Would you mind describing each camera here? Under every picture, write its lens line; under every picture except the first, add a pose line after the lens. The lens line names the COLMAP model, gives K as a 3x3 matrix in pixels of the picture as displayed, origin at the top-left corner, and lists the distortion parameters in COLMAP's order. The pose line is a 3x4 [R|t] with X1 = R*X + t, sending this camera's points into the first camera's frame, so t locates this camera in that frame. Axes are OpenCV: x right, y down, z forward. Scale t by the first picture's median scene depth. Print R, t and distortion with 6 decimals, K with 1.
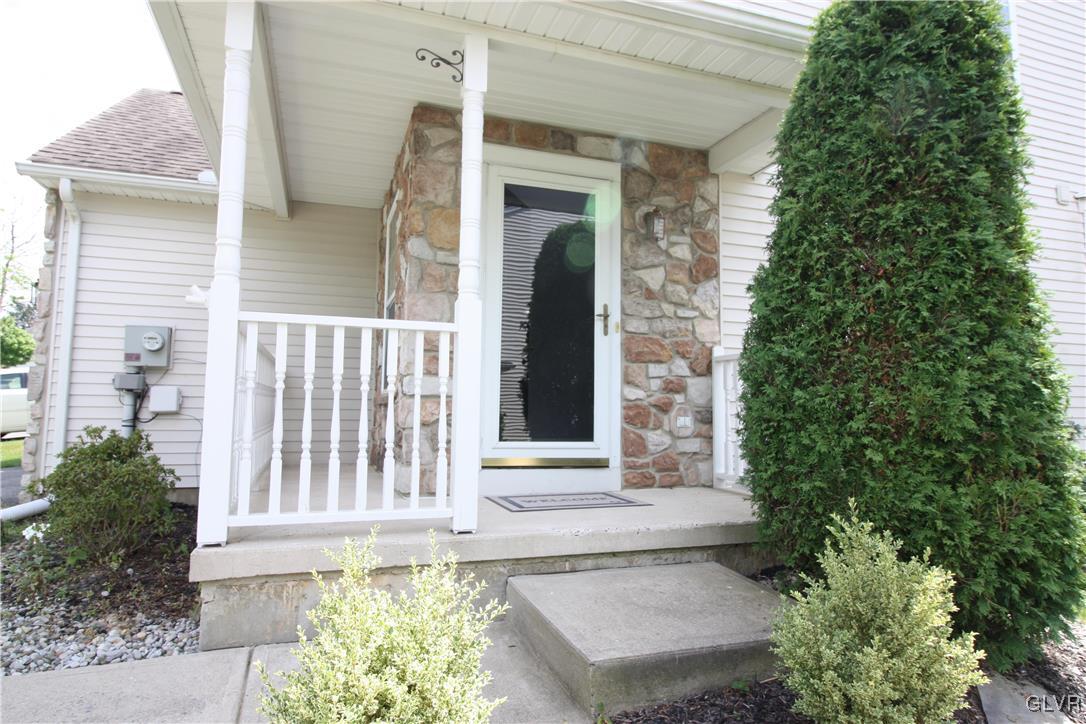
lens RADIAL K [[640.2, 0, 541.2], [0, 640.2, 351.1], [0, 0, 1]] dist [0.003054, 0.000375]
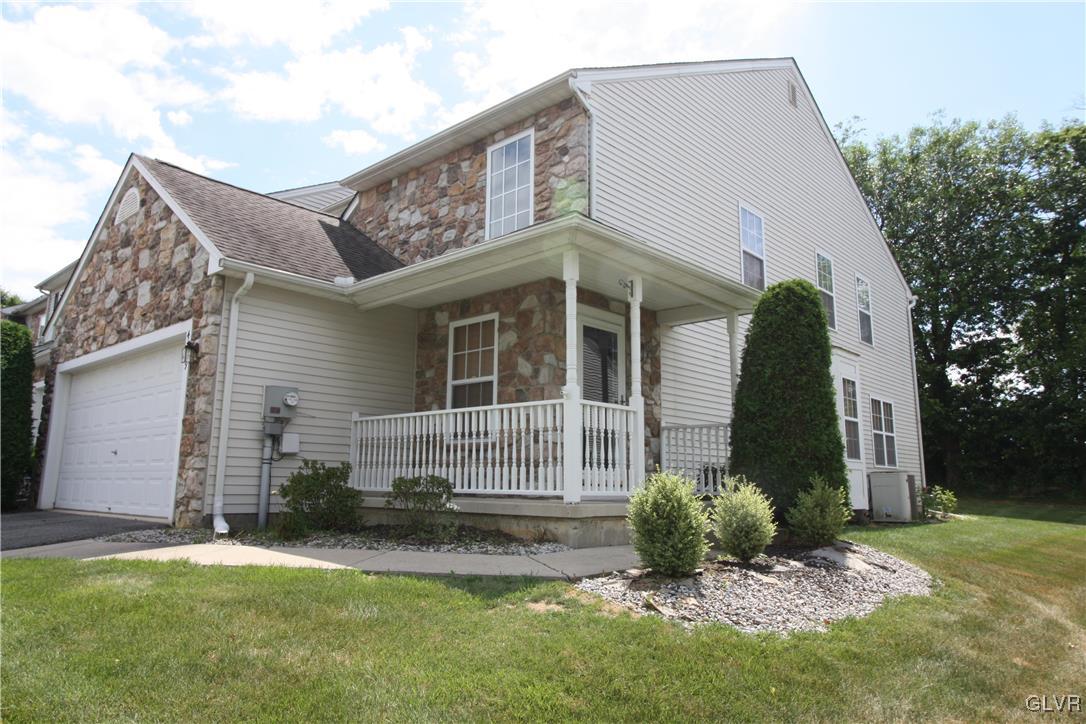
lens RADIAL K [[728.2, 0, 543.9], [0, 728.2, 359.7], [0, 0, 1]] dist [0.073978, 0.000171]
pose [[0.884042, 0.081874, 0.460181, -1.109684], [-0.043953, 0.994738, -0.092543, 0.029132], [-0.465337, 0.061586, 0.882989, -0.762396]]
